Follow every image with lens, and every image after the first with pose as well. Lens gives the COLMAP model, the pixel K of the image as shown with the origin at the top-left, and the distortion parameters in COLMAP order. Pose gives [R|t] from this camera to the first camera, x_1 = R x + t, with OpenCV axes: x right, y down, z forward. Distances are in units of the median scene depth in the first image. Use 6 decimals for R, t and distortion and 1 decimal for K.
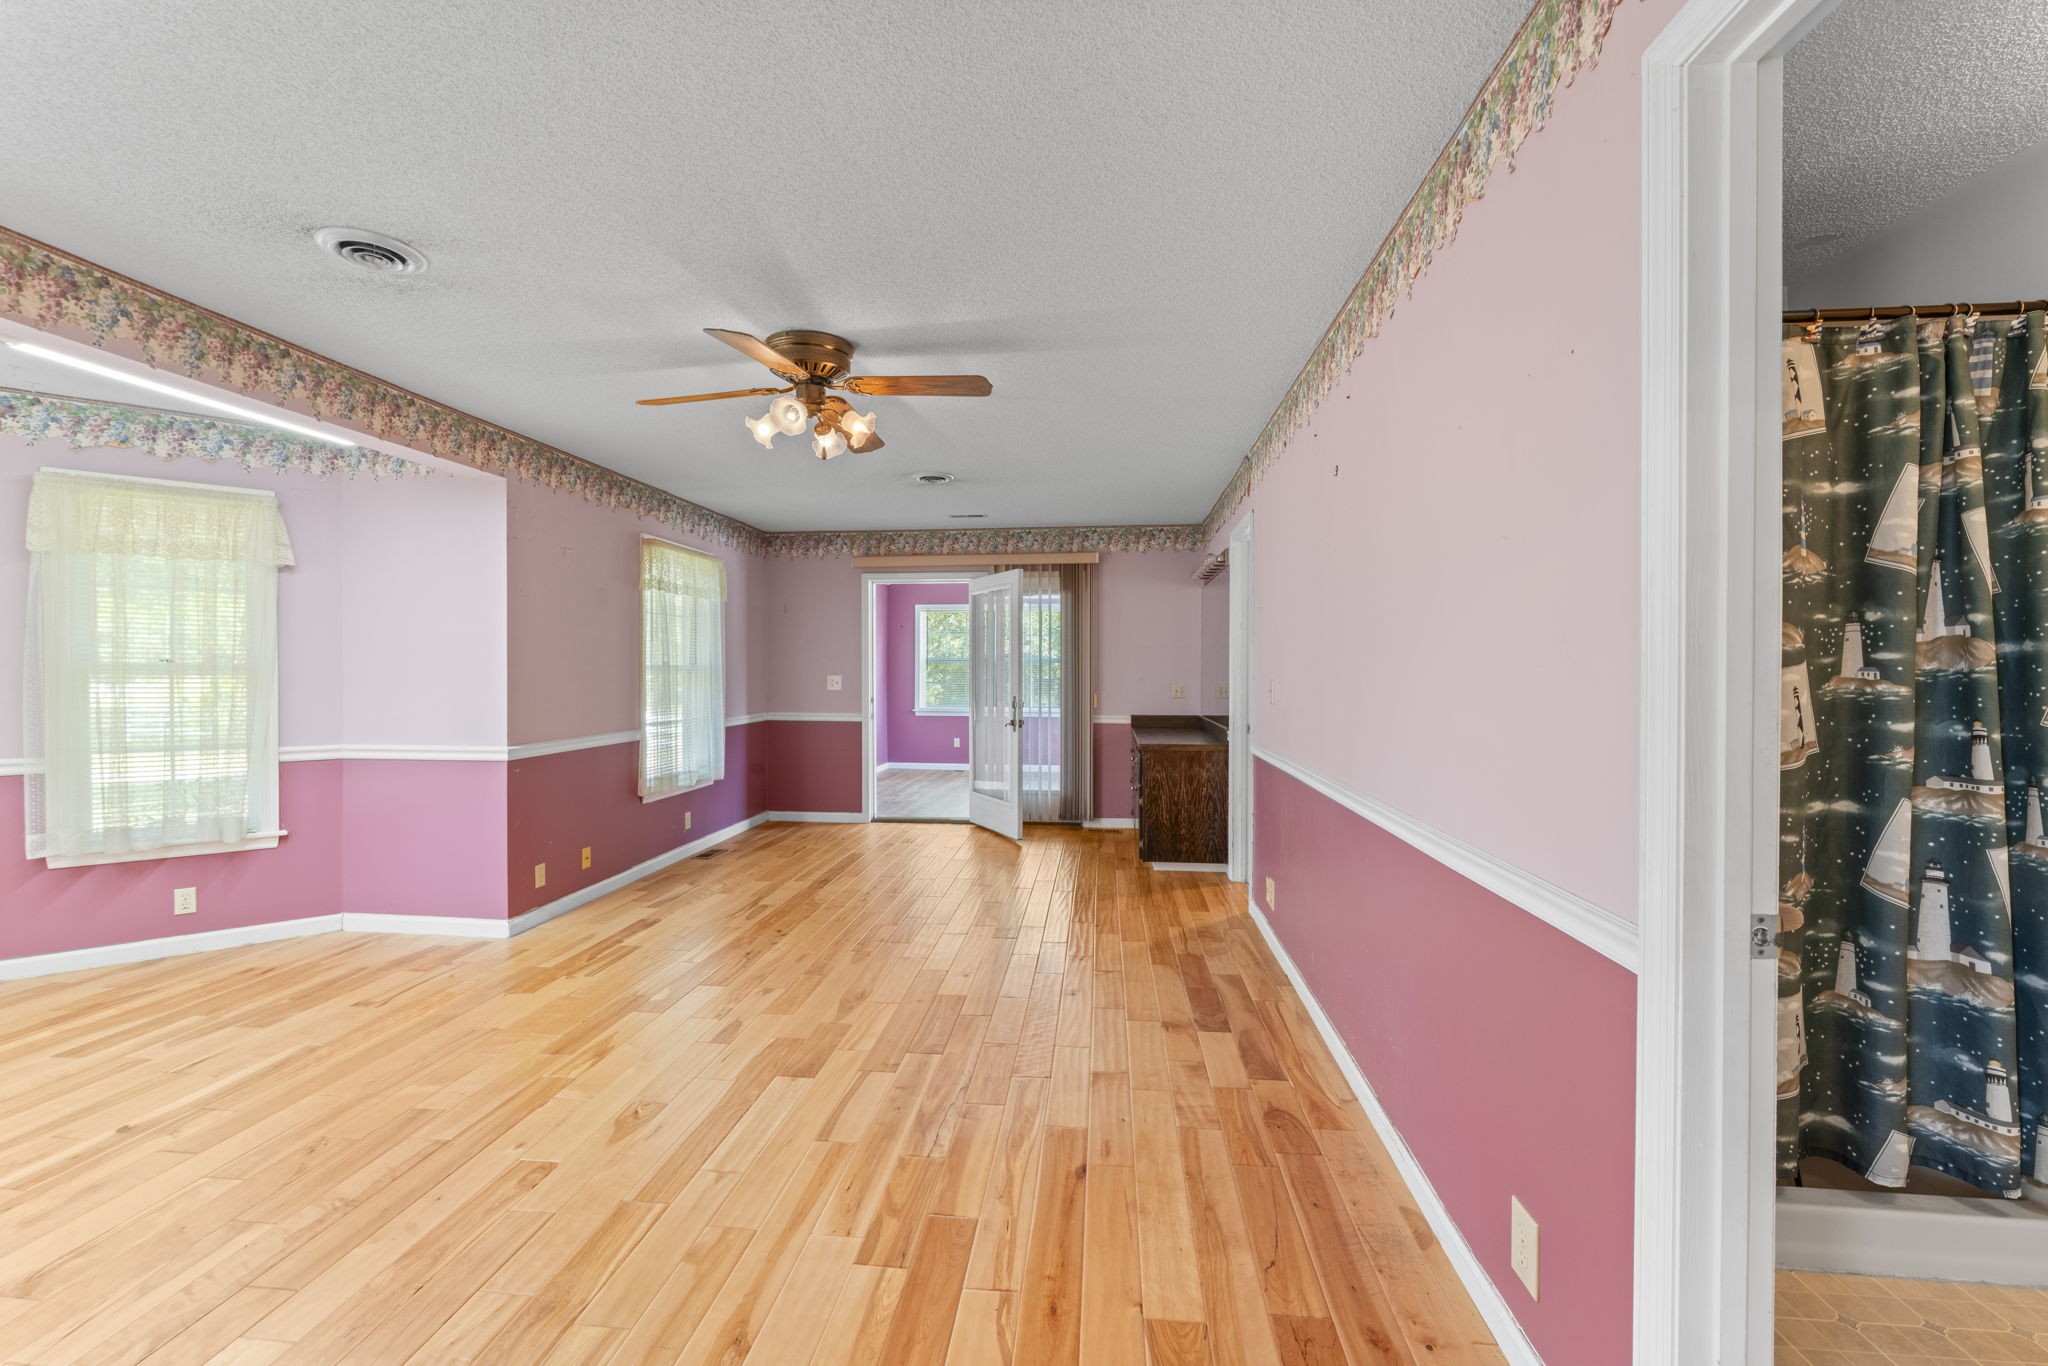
lens RADIAL K [[834.4, 0, 1024.0], [0, 834.4, 683.0], [0, 0, 1]] dist [-0.000697, -0.000016]
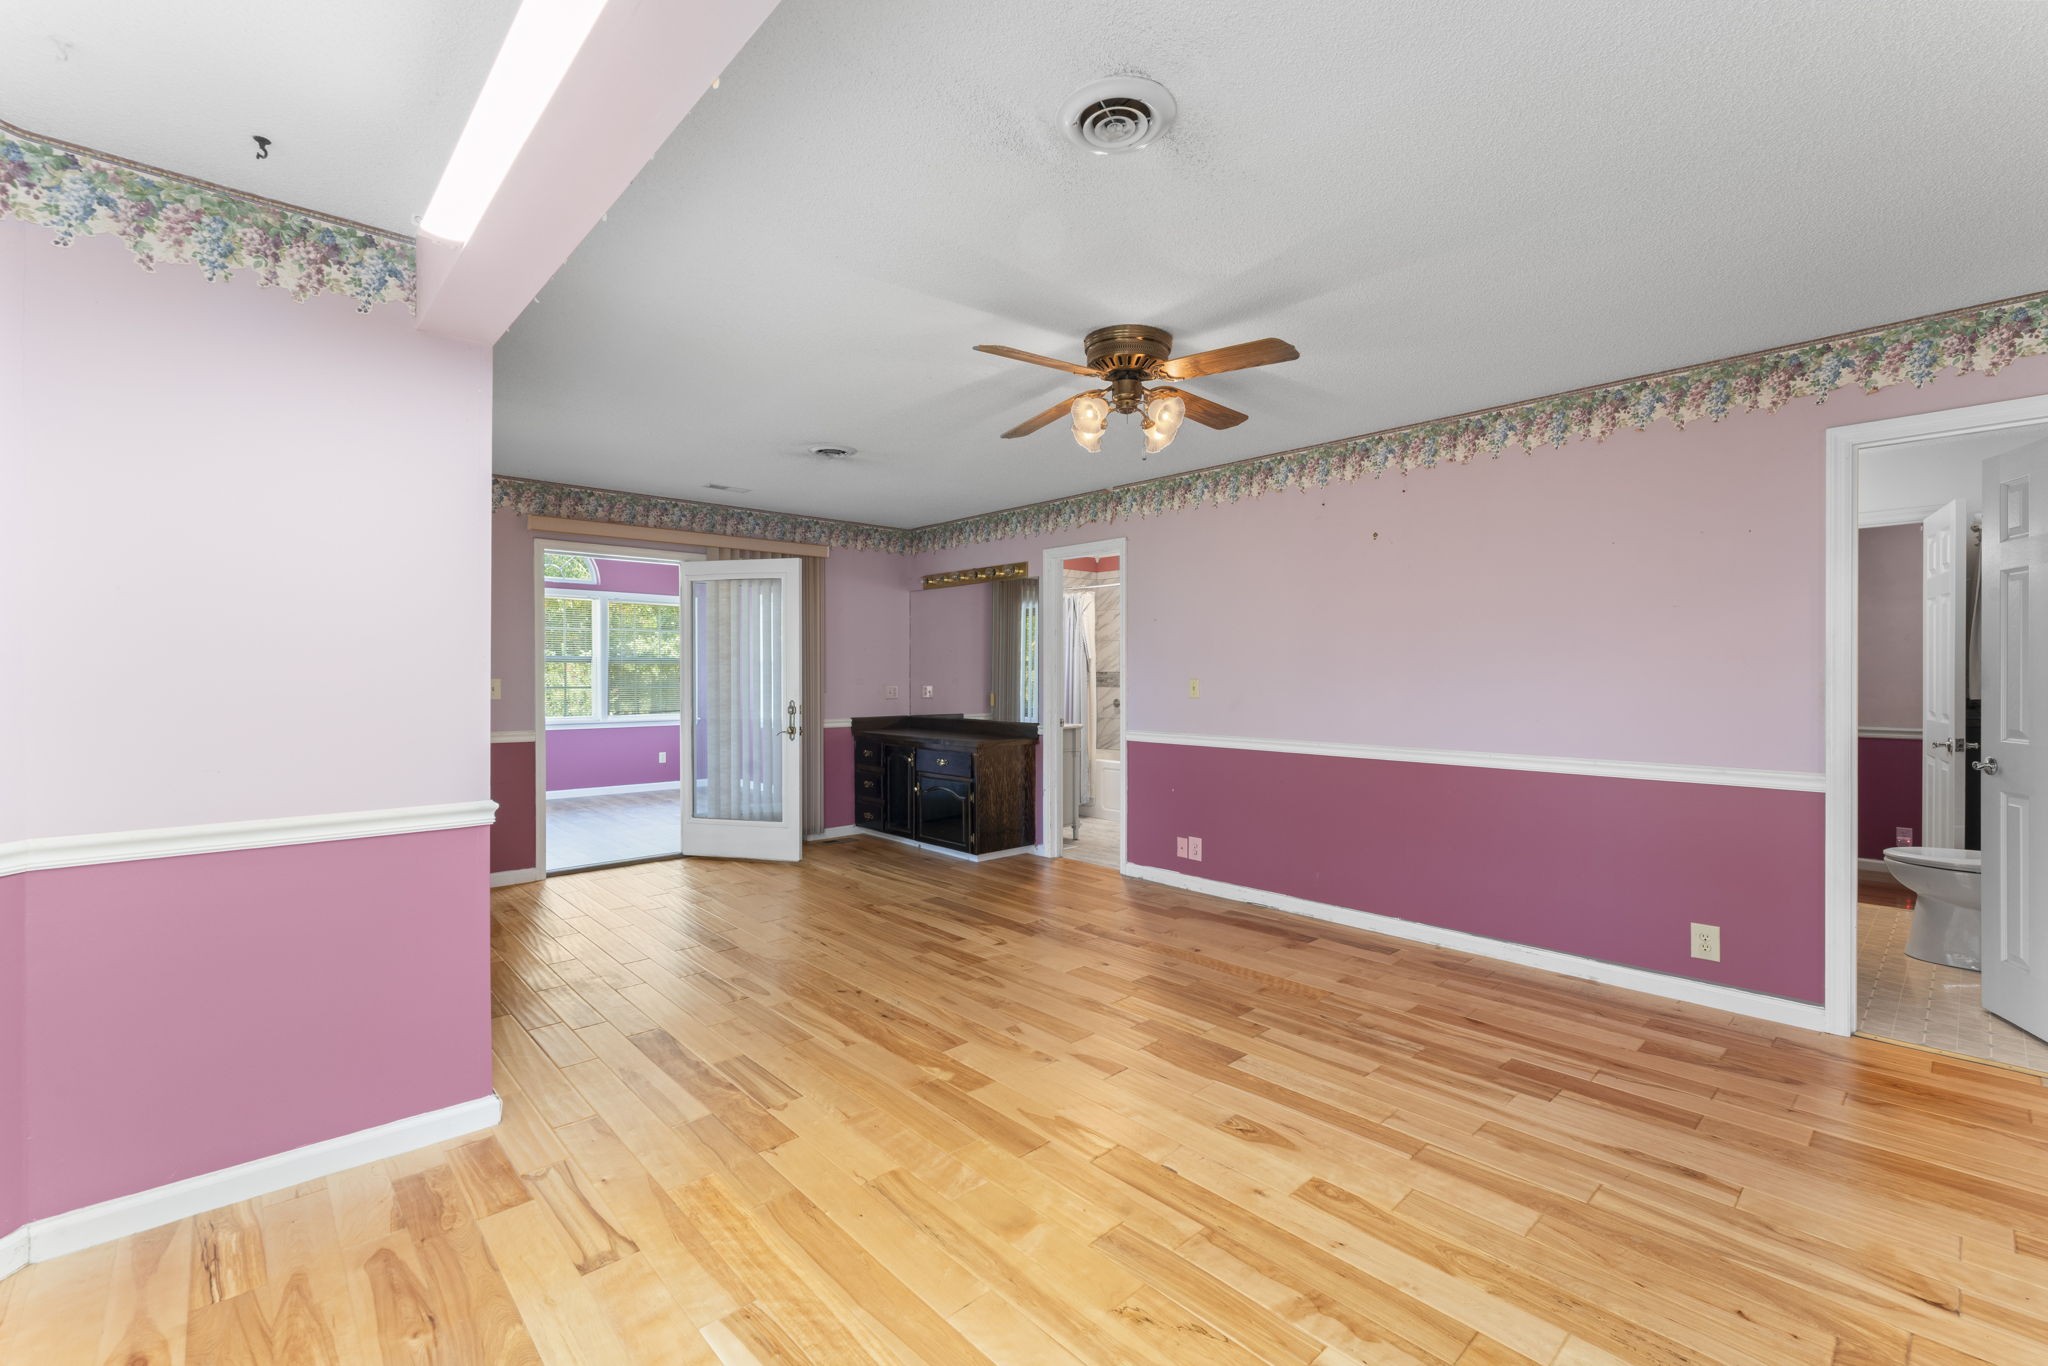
lens RADIAL K [[865.8, 0, 1024.0], [0, 865.8, 683.0], [0, 0, 1]] dist [-0.002436, -0.000260]
pose [[0.661362, -0.007909, 0.750025, -1.085724], [0.011164, 0.999937, 0.000699, -0.001878], [-0.749984, 0.007911, 0.661409, 0.415372]]
